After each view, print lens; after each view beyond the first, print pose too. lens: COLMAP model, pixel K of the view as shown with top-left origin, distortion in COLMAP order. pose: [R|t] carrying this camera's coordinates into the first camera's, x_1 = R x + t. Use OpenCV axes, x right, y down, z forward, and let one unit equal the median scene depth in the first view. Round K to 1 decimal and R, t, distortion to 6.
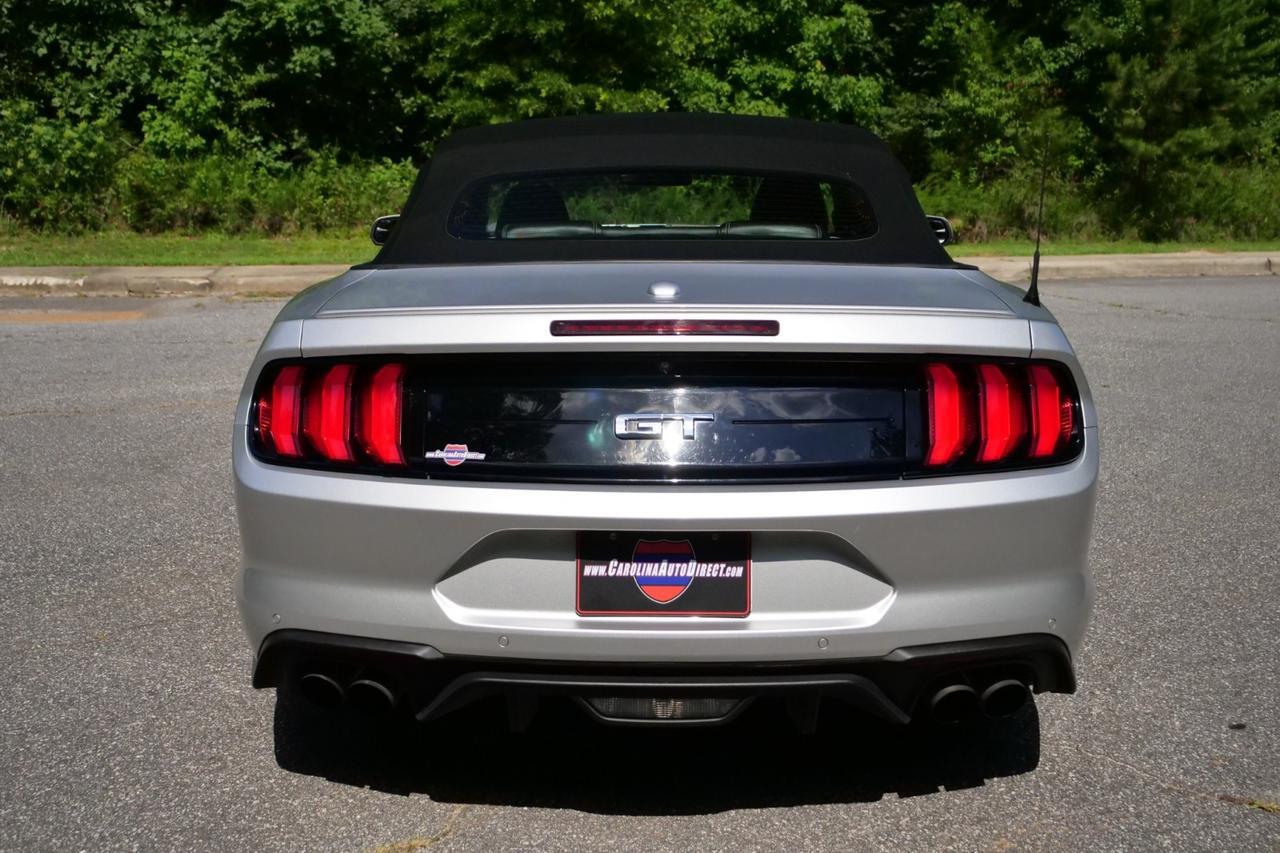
lens RADIAL K [[1377.0, 0, 640.0], [0, 1377.0, 426.5], [0, 0, 1]] dist [0.000946, -0.010769]
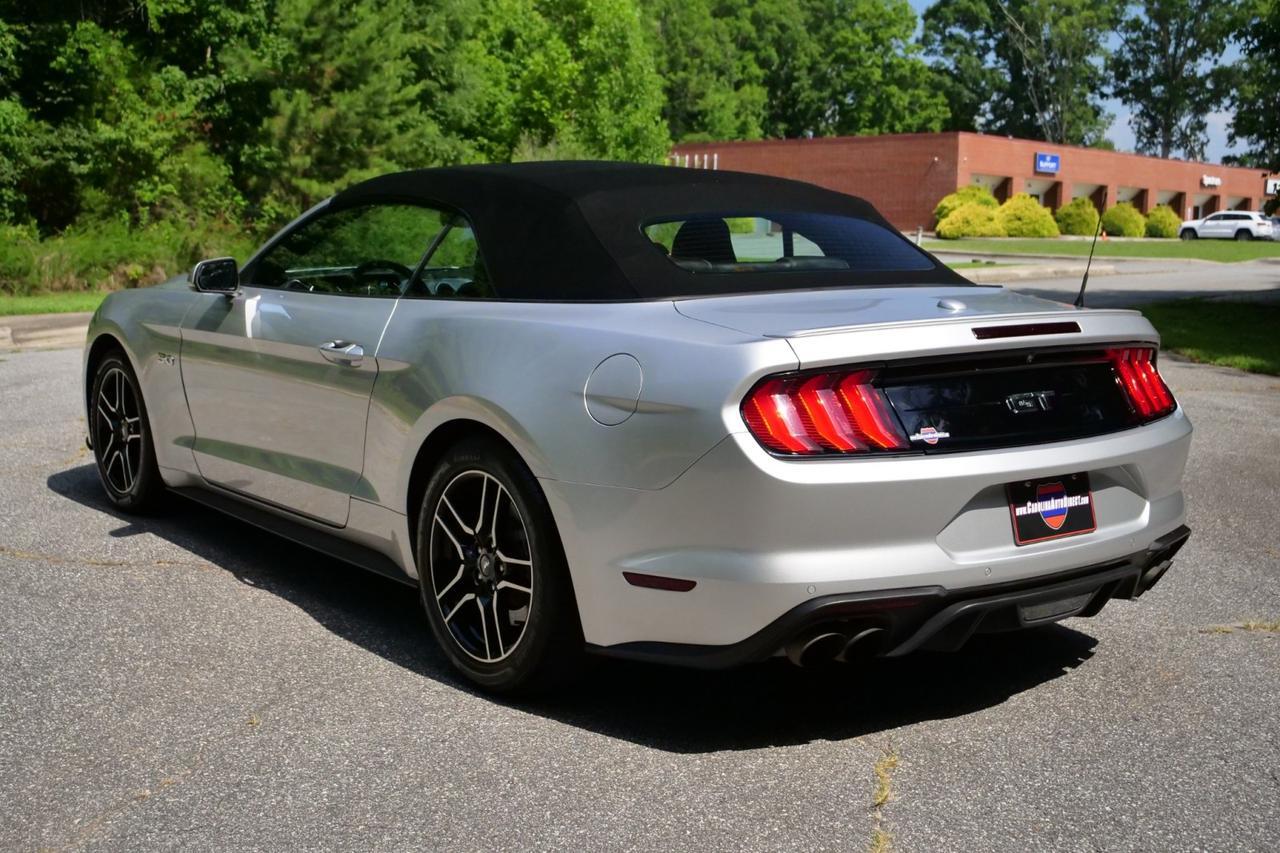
lens RADIAL K [[1588.3, 0, 639.4], [0, 1588.3, 451.5], [0, 0, 1]] dist [-0.001270, -0.046554]
pose [[0.772169, -0.088410, 0.629236, -0.167971], [0.109176, 0.994006, 0.005685, -0.000363], [-0.625967, 0.064308, 0.777193, 0.003327]]
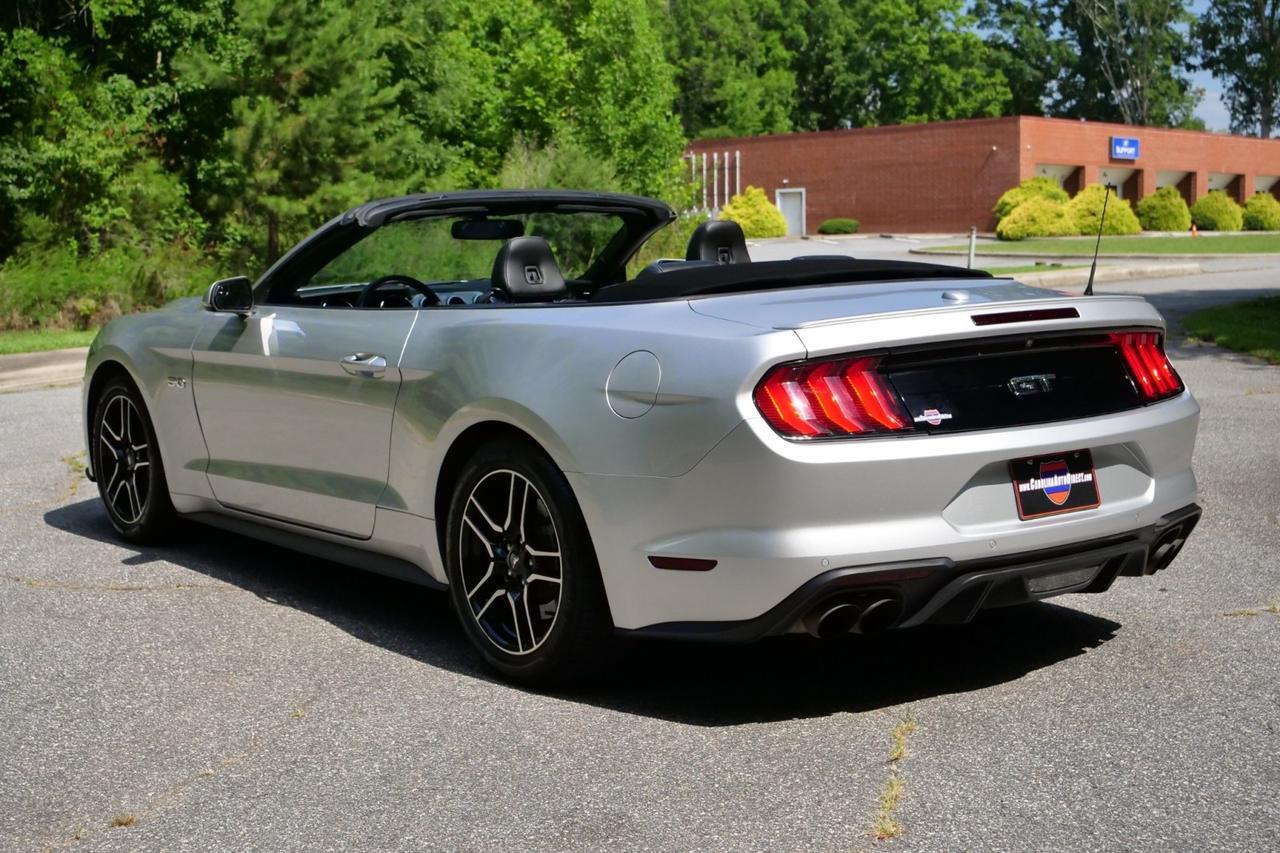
lens RADIAL K [[1896.9, 0, 640.0], [0, 1896.9, 426.5], [0, 0, 1]] dist [-0.006388, -0.032812]
pose [[0.775672, -0.087106, 0.625096, -0.201742], [0.141242, 0.989268, -0.037414, 0.007812], [-0.615129, 0.117311, 0.779650, -0.036596]]
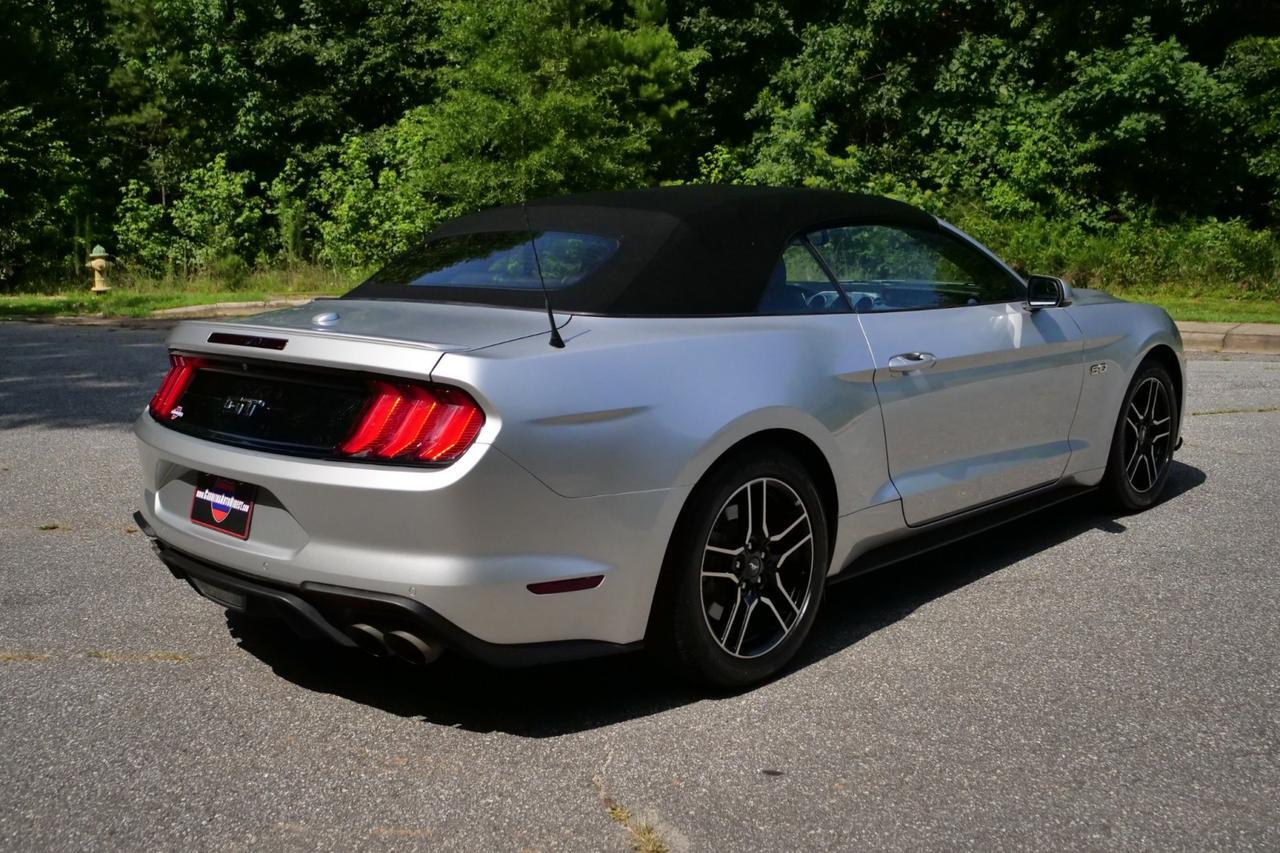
lens RADIAL K [[1264.5, 0, 616.1], [0, 1264.5, 431.2], [0, 0, 1]] dist [-0.006653, -0.002891]
pose [[0.716815, 0.103975, -0.689467, 0.165196], [-0.121544, 0.992313, 0.023280, -0.007203], [0.686588, 0.067113, 0.723943, 0.037843]]
